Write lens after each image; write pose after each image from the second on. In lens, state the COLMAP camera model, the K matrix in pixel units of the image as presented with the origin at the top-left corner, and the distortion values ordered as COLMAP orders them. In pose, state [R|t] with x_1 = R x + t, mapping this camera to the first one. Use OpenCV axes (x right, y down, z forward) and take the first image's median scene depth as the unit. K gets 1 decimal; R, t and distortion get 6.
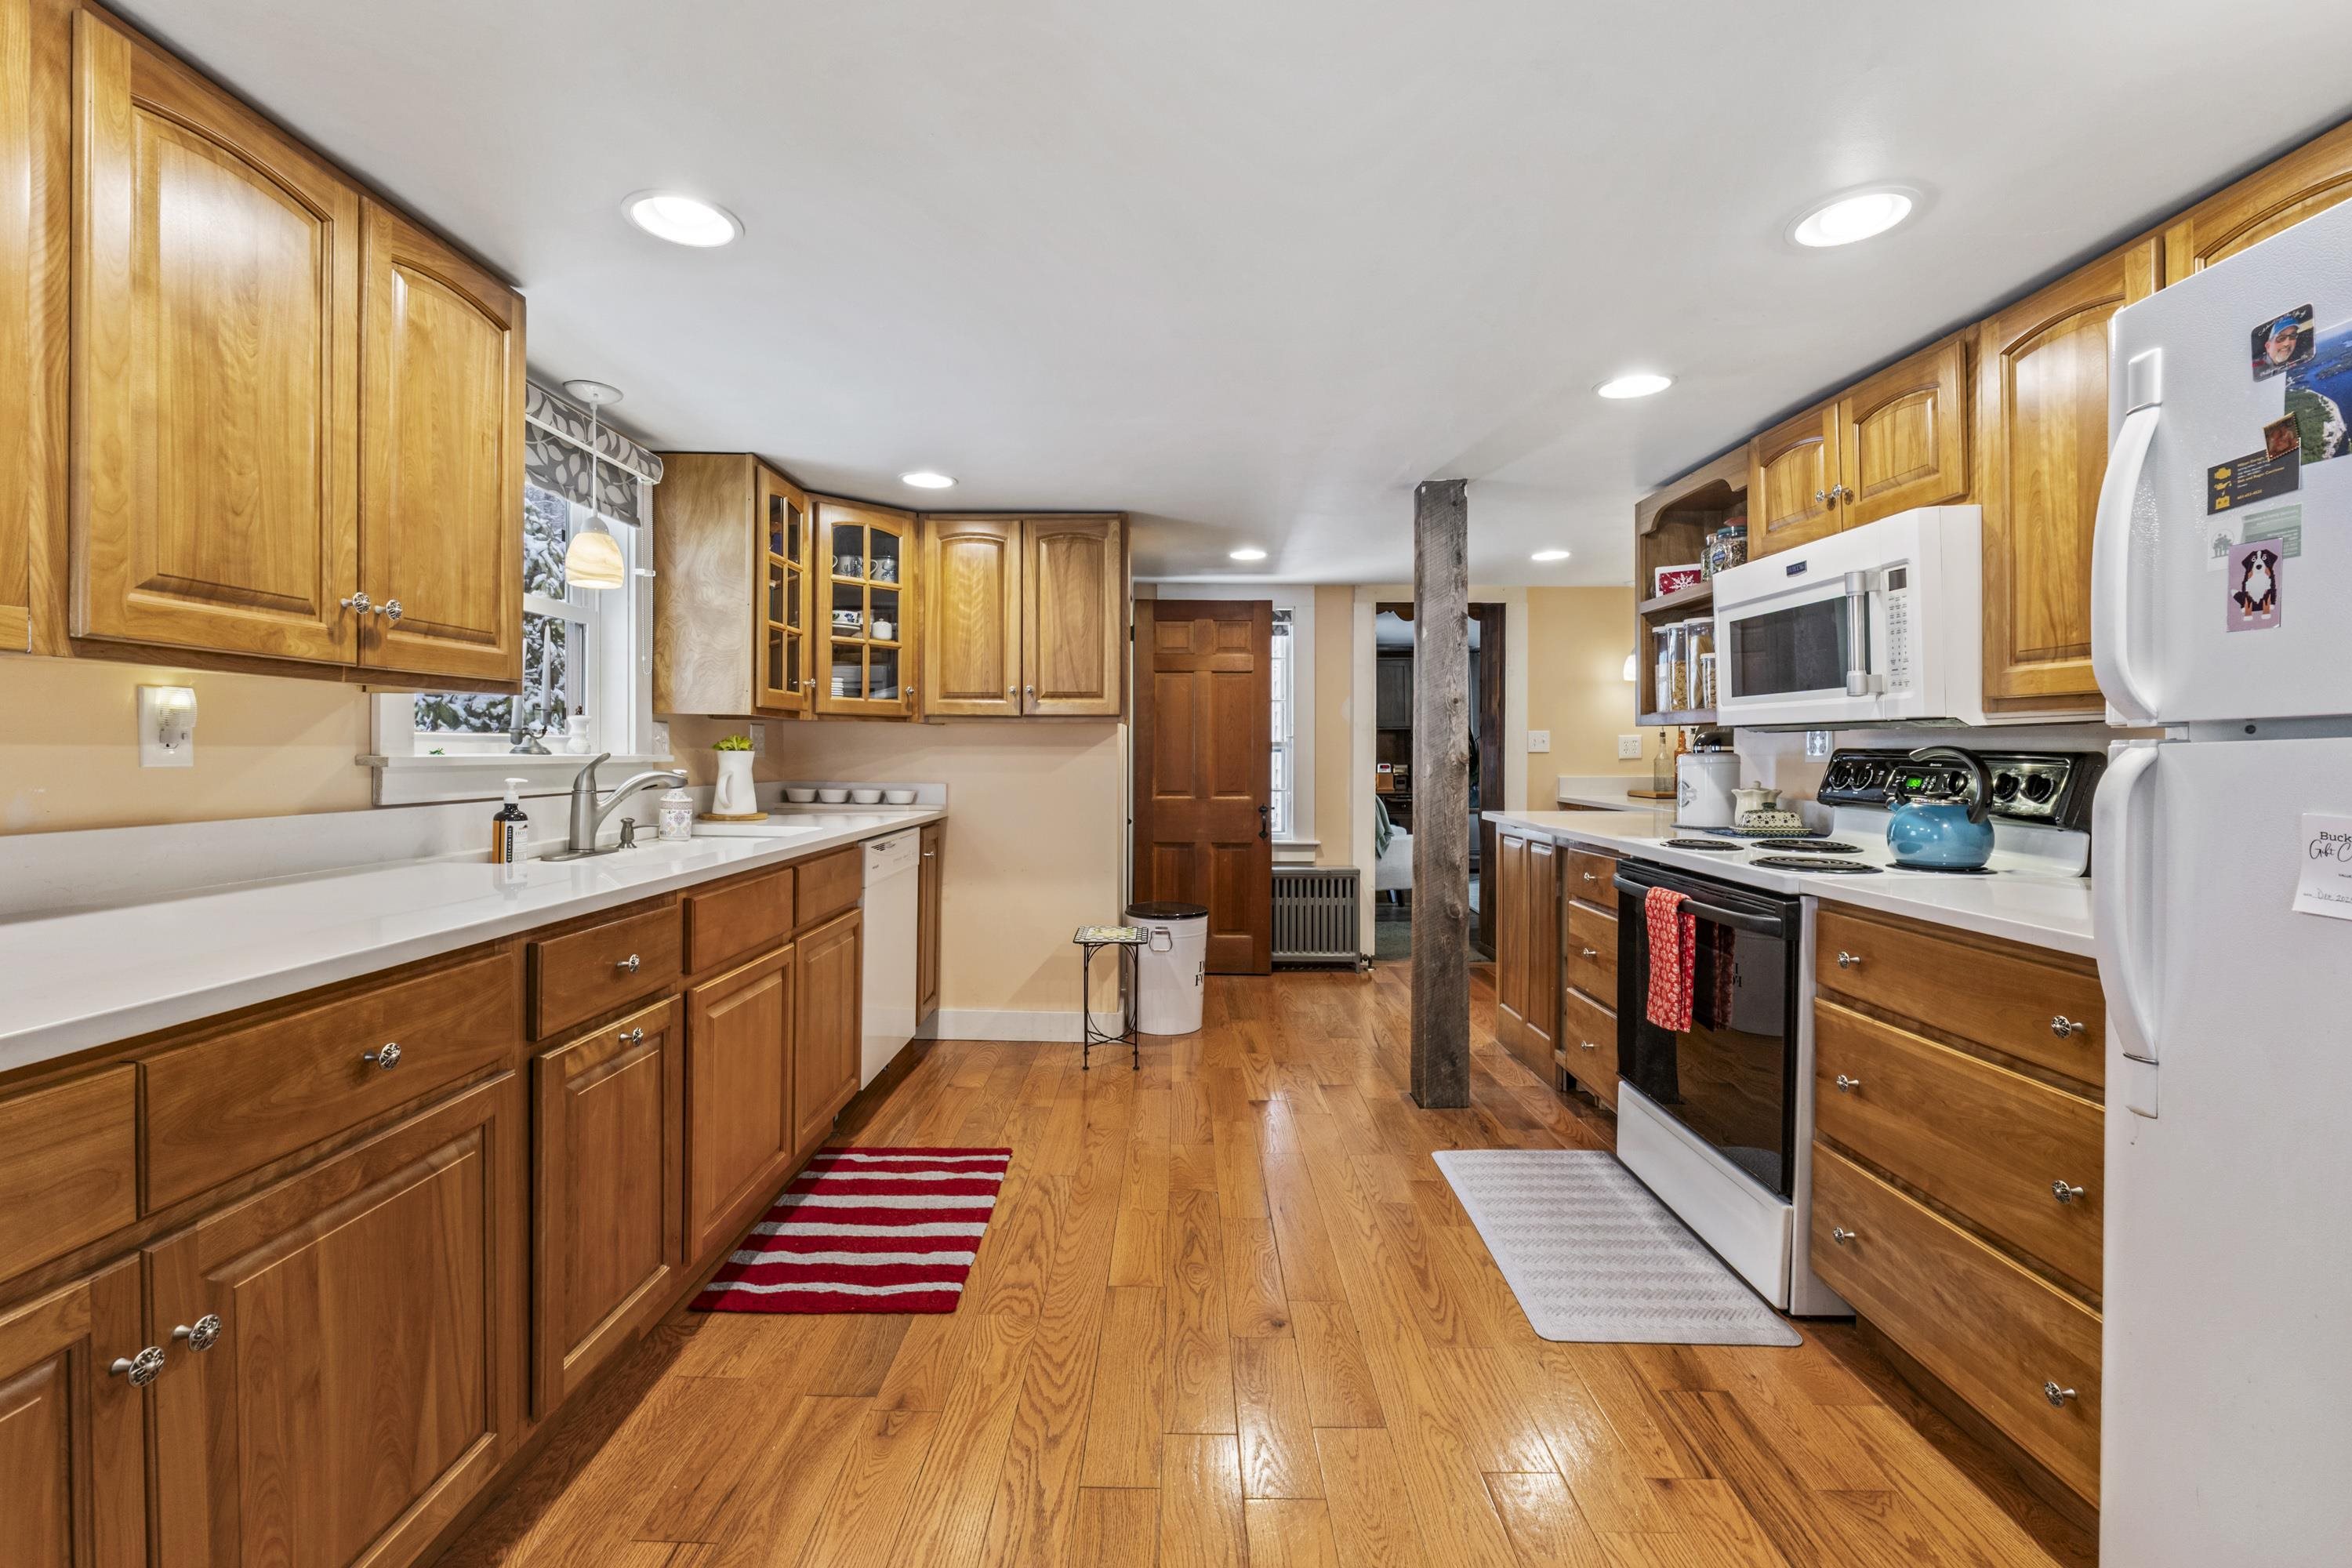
lens RADIAL K [[995.2, 0, 1175.1], [0, 995.2, 753.3], [0, 0, 1]] dist [-0.010566, 0.000702]
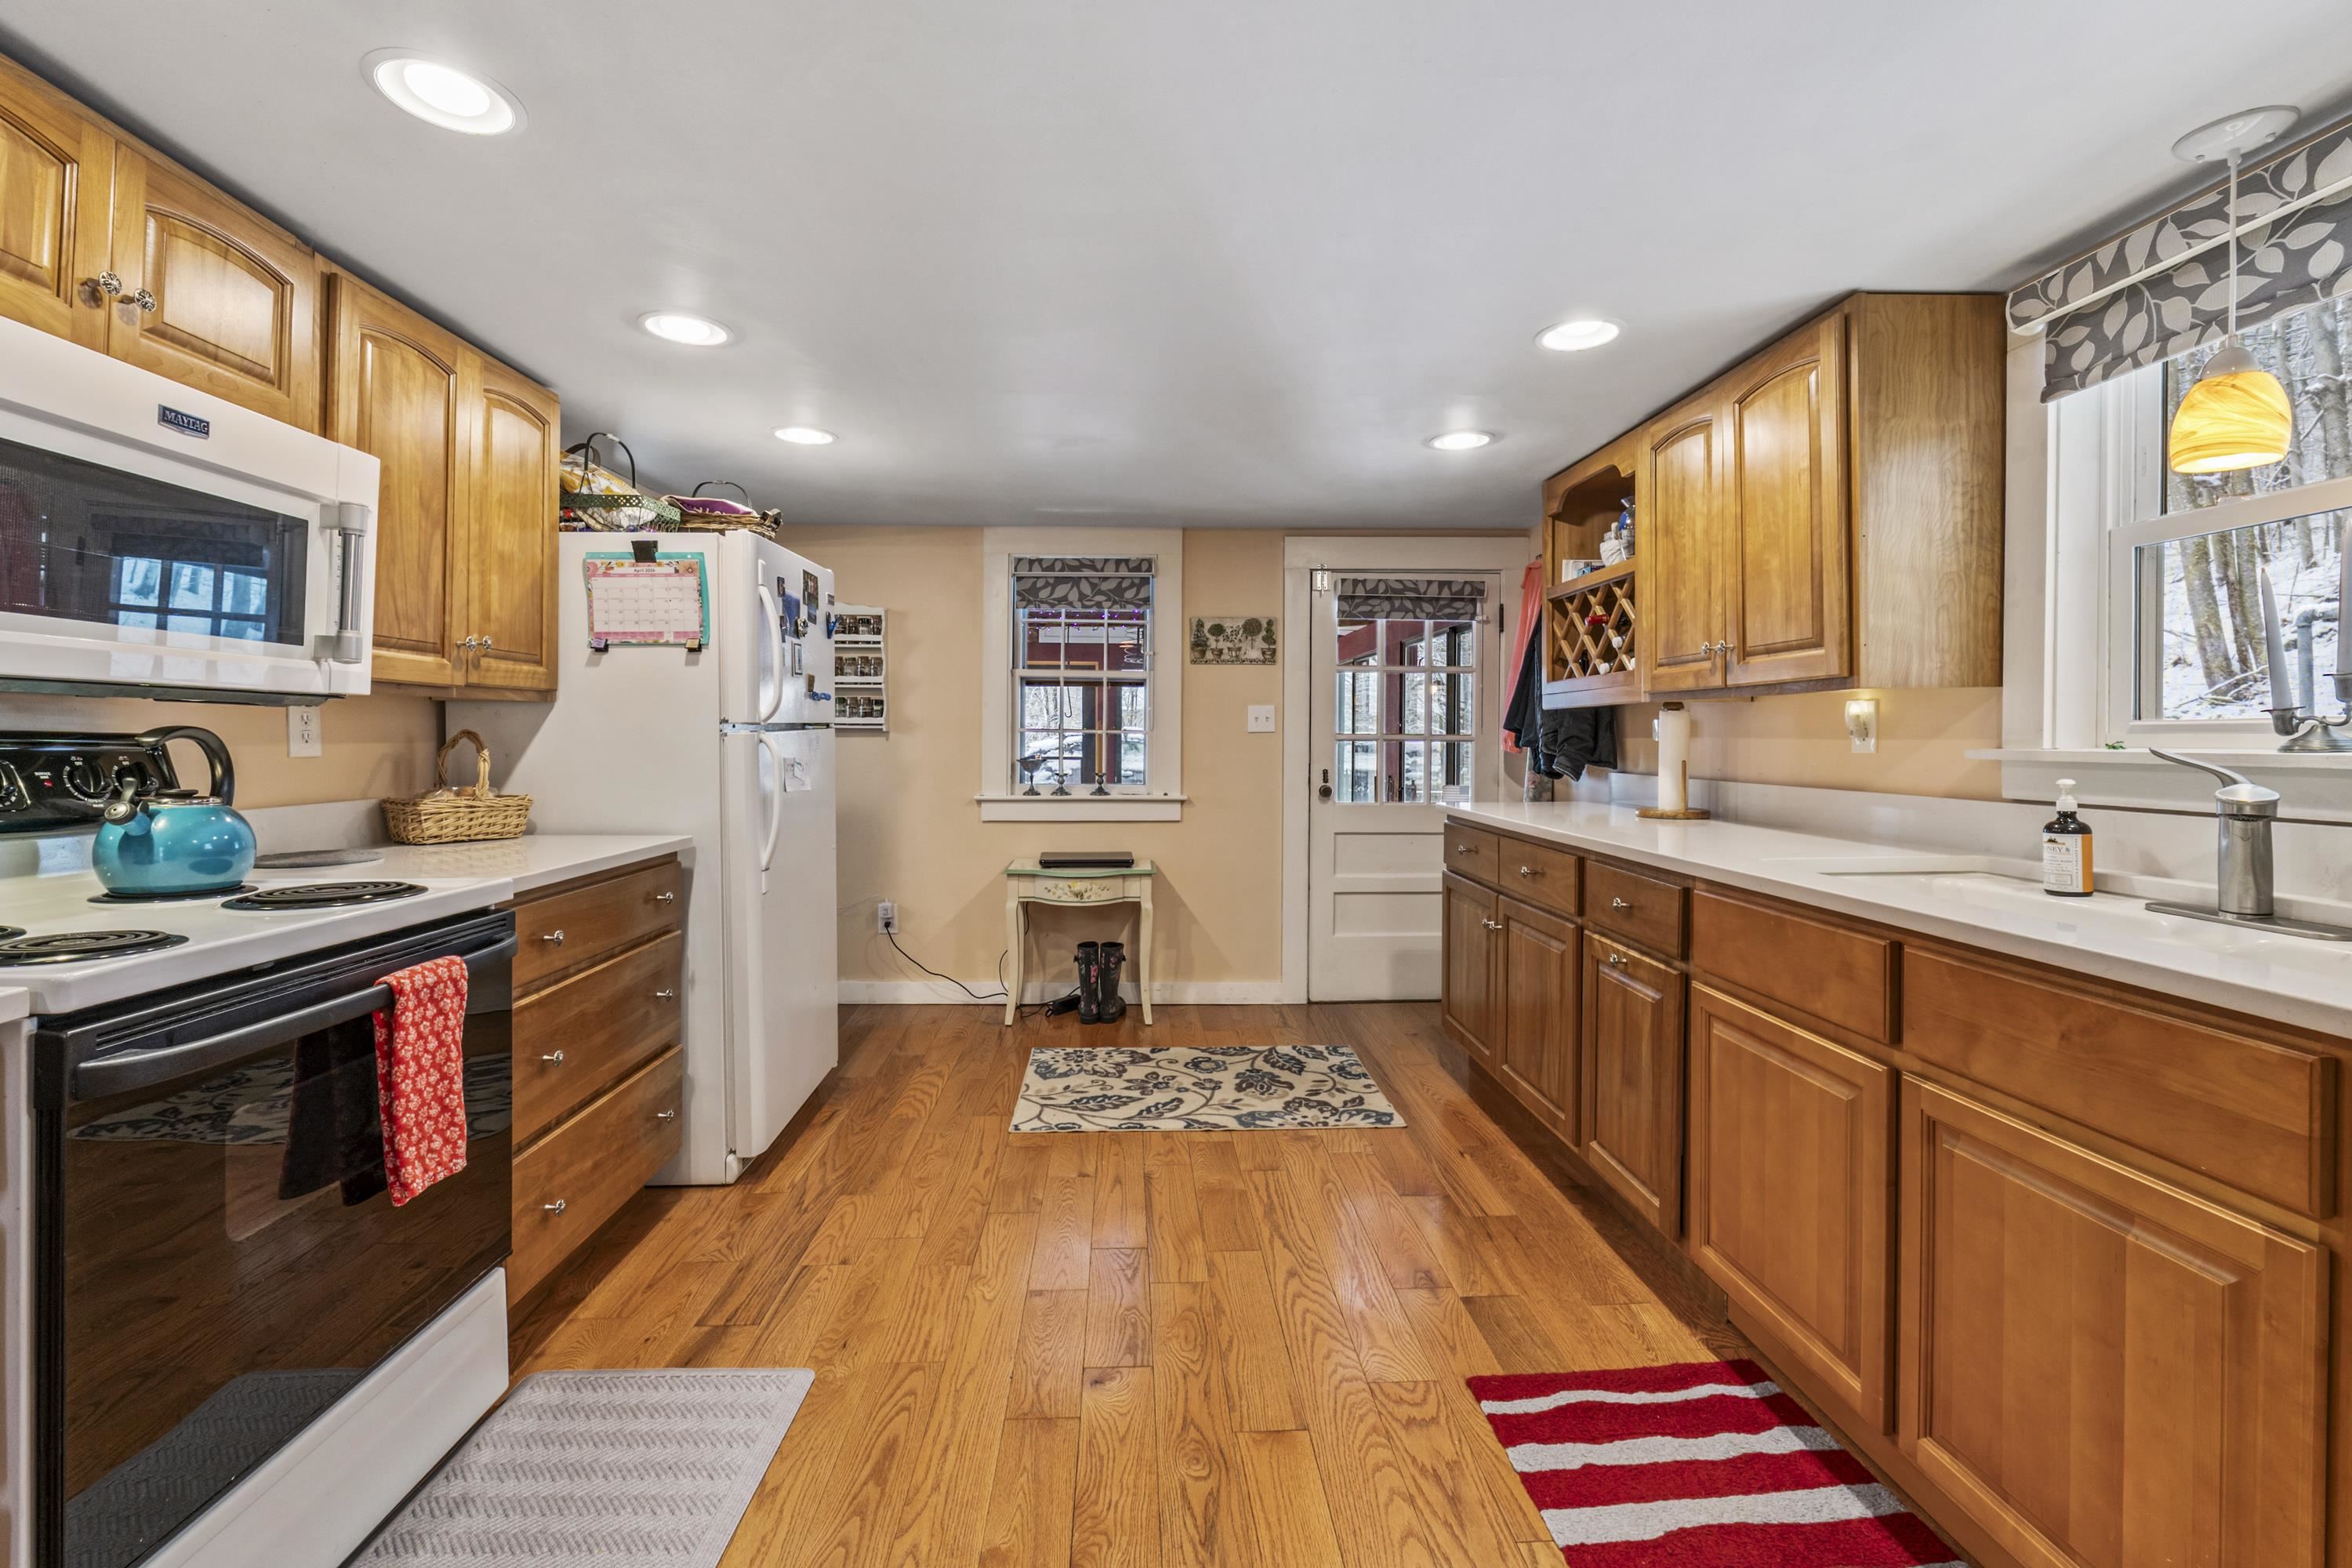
lens RADIAL K [[995.2, 0, 1181.2], [0, 995.2, 747.8], [0, 0, 1]] dist [-0.010566, 0.000702]
pose [[-0.998579, -0.005568, -0.052992, 0.043214], [-0.006195, 0.999913, 0.011676, -0.002566], [0.052922, 0.011987, -0.998527, 1.037723]]
